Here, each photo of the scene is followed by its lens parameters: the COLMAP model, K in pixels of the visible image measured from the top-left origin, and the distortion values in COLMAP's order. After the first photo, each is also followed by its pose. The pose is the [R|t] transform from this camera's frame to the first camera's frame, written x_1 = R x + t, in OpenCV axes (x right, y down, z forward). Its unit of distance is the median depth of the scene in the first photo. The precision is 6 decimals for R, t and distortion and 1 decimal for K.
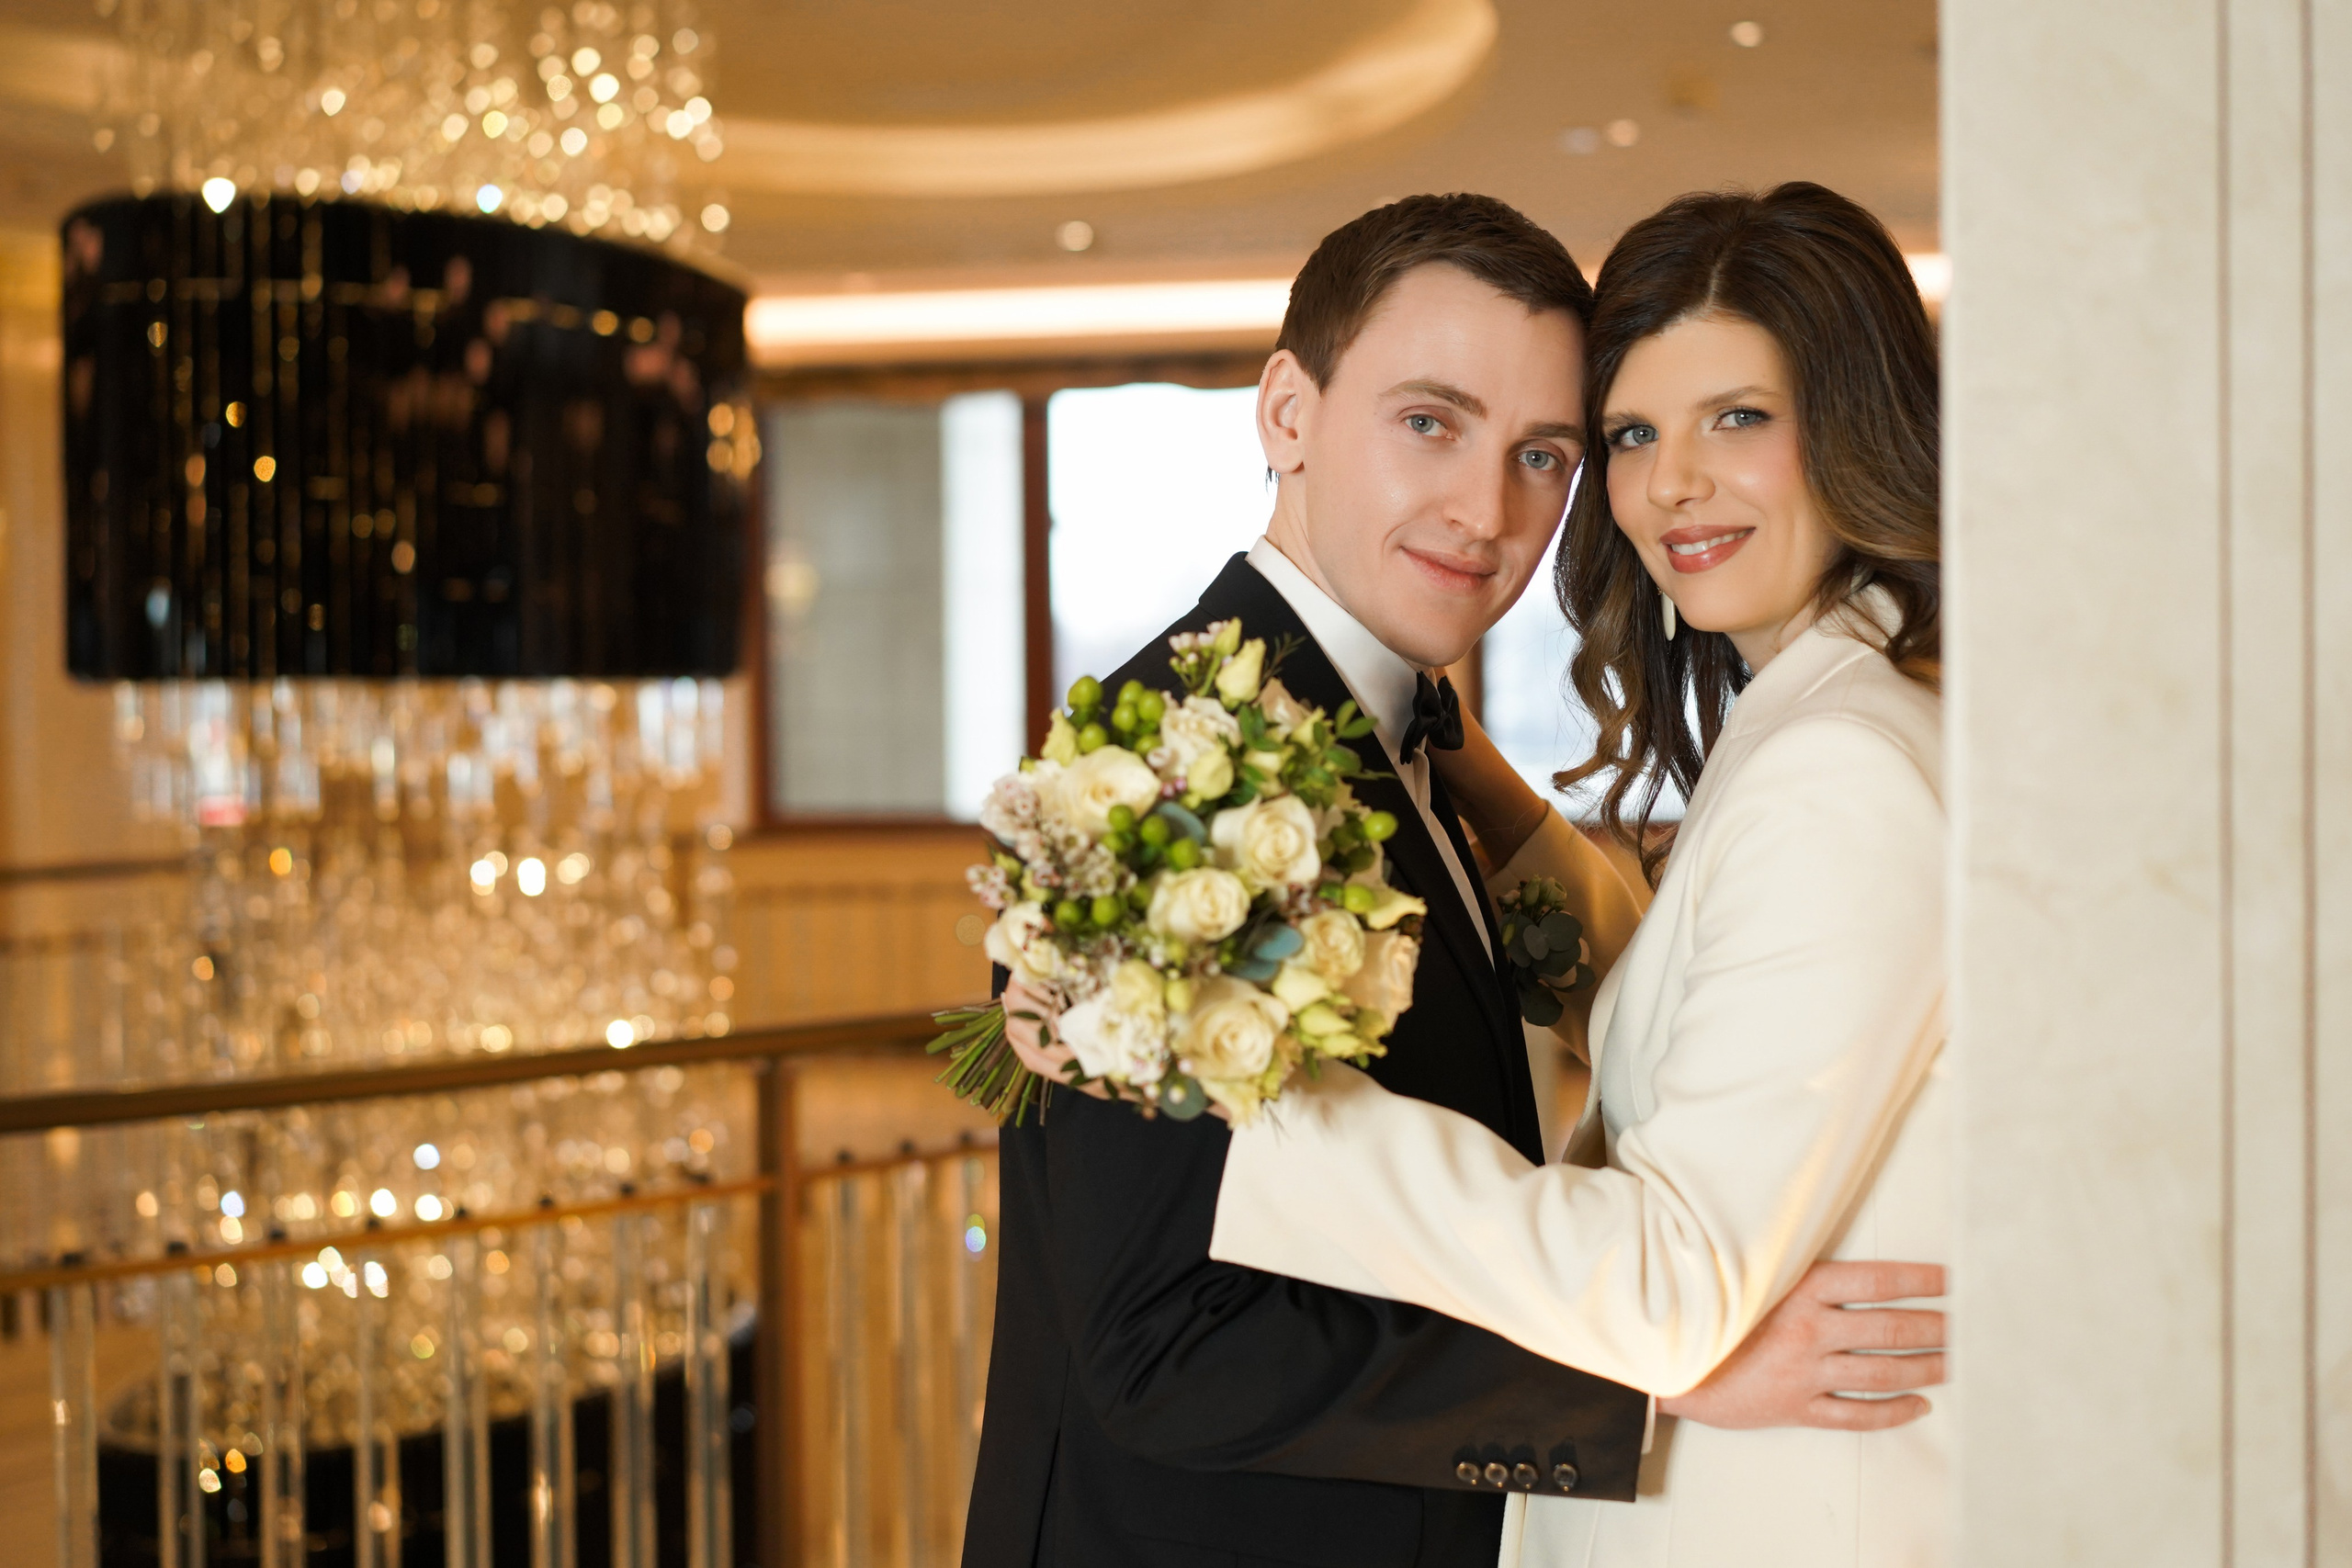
lens RADIAL K [[3711.1, 0, 1176.3], [0, 3711.1, 875.7], [0, 0, 1]] dist [-0.082331, 0.026457]
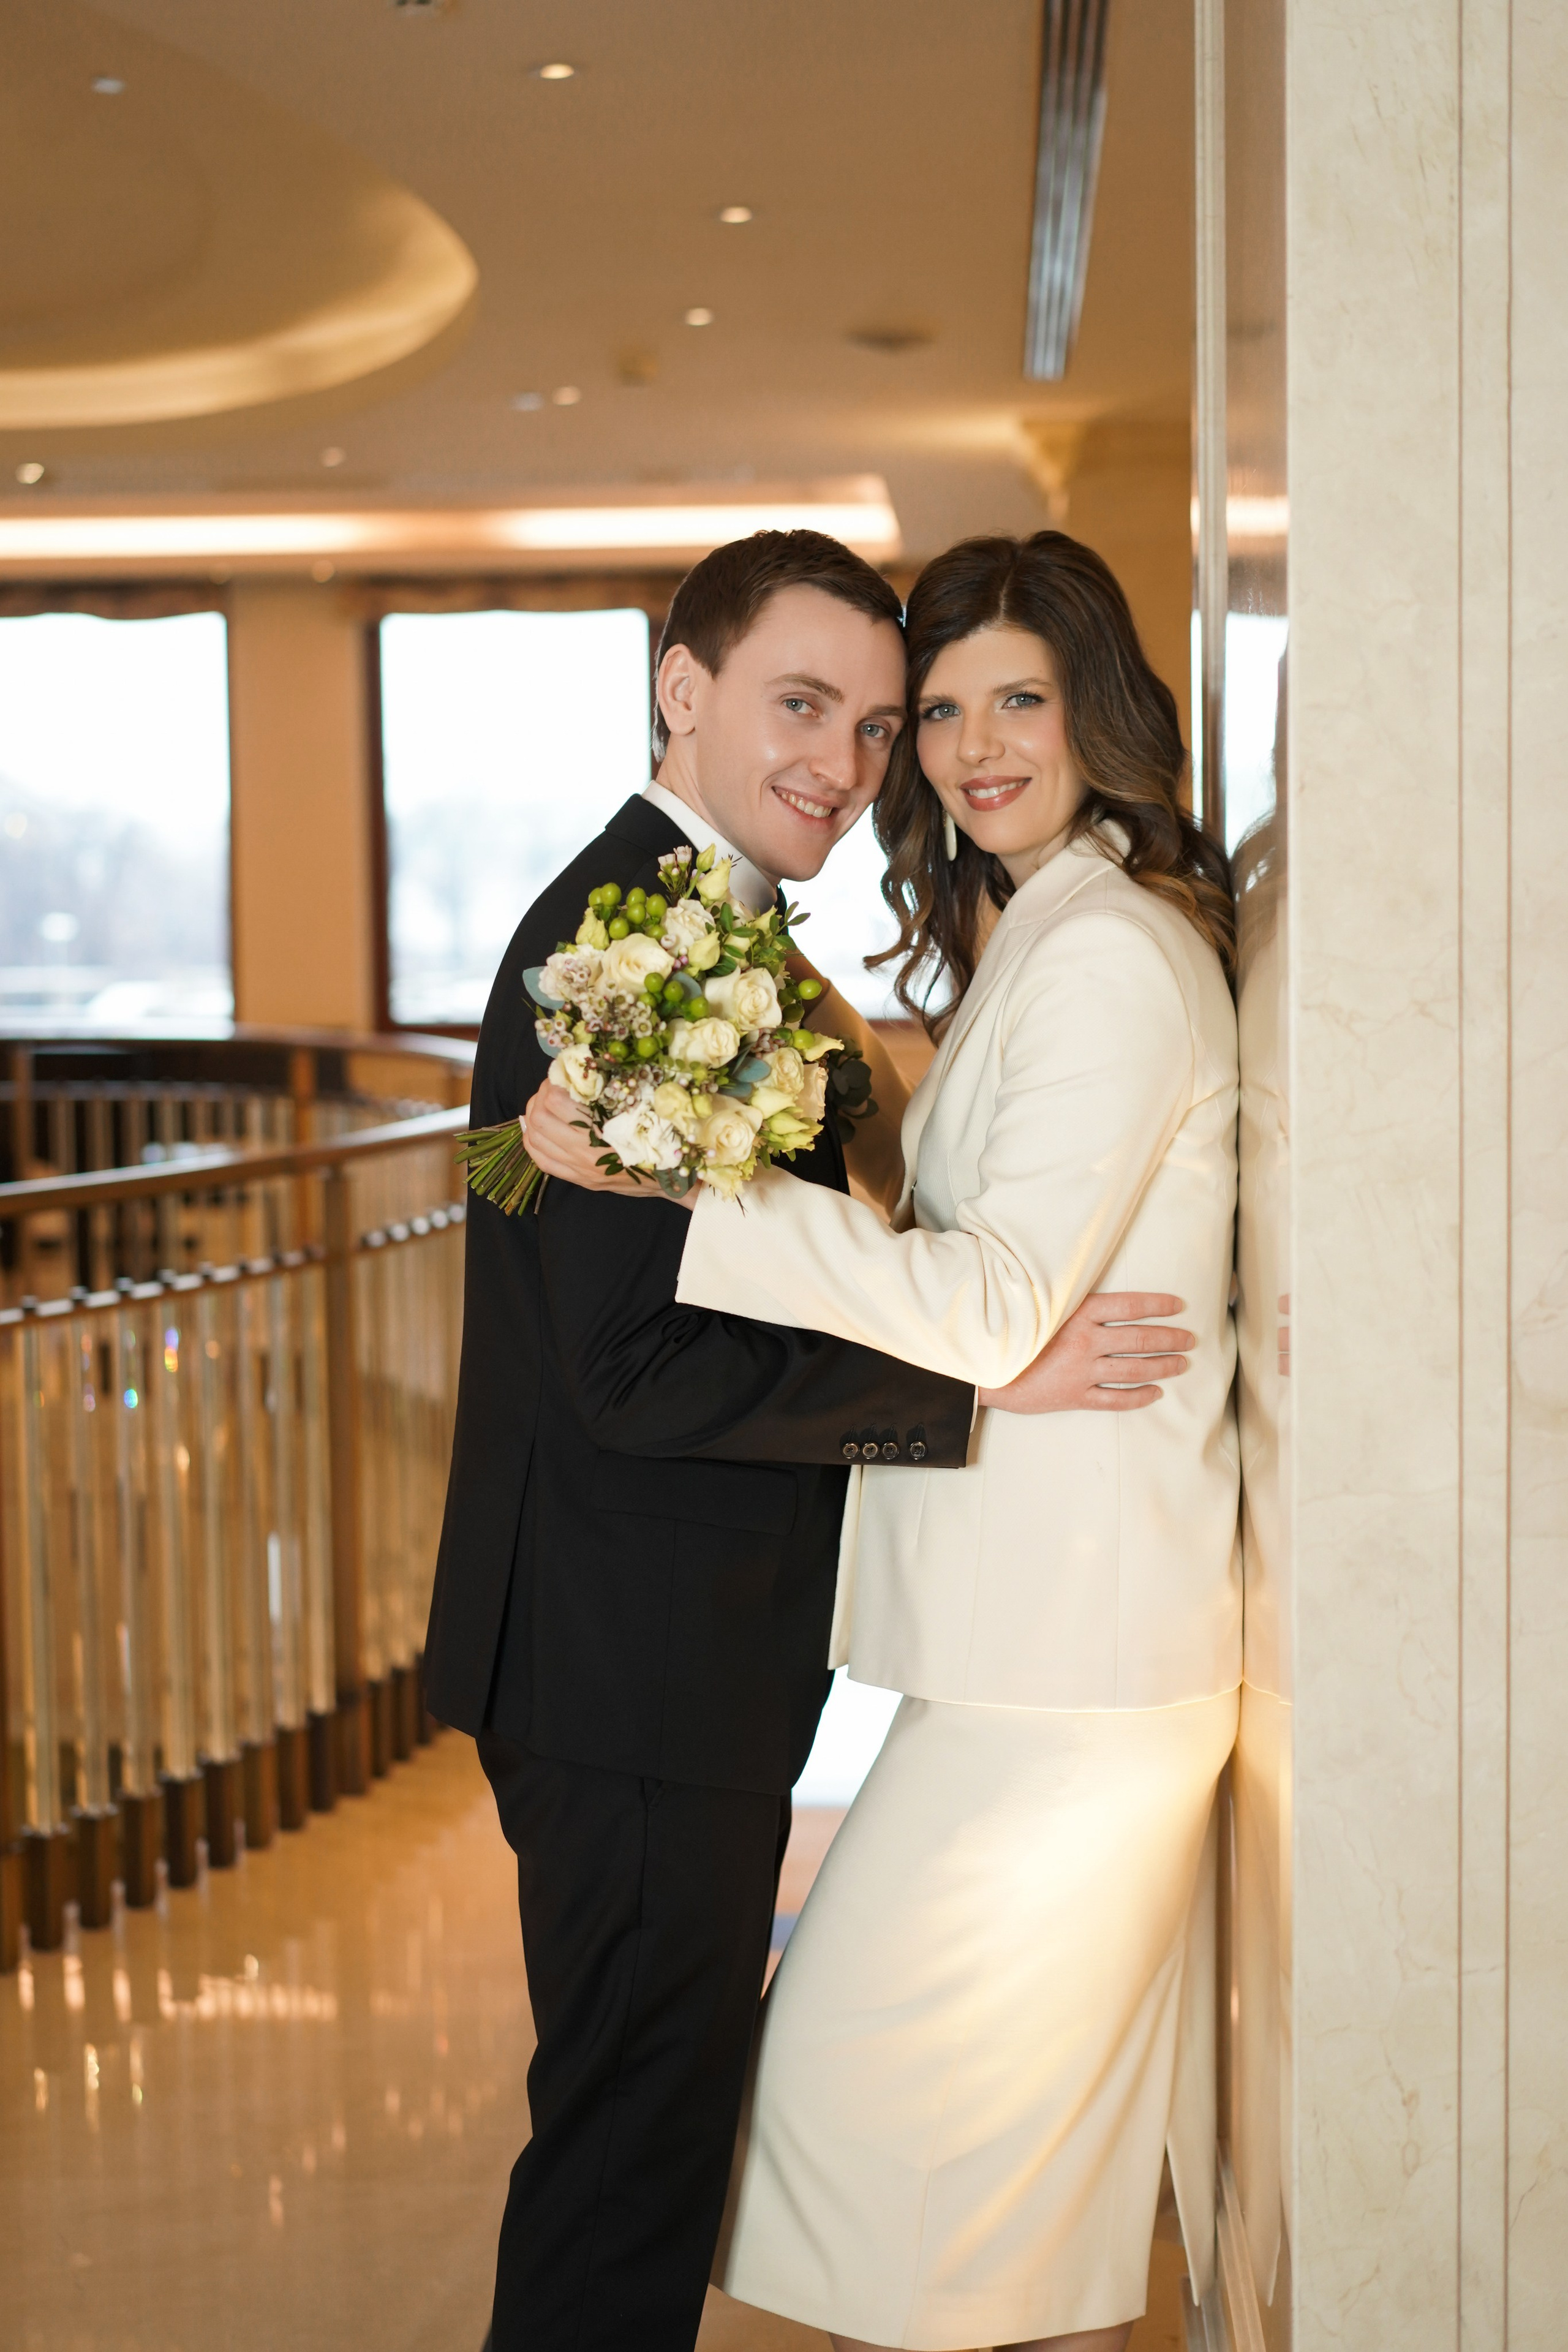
lens RADIAL K [[3711.4, 0, 784.1], [0, 3711.4, 1276.4], [0, 0, 1]] dist [-0.082331, 0.026457]
pose [[0.972702, -0.023165, 0.230901, -0.277905], [0.011514, 0.998597, 0.051677, 0.022412], [-0.231774, -0.047607, 0.971604, -0.375370]]
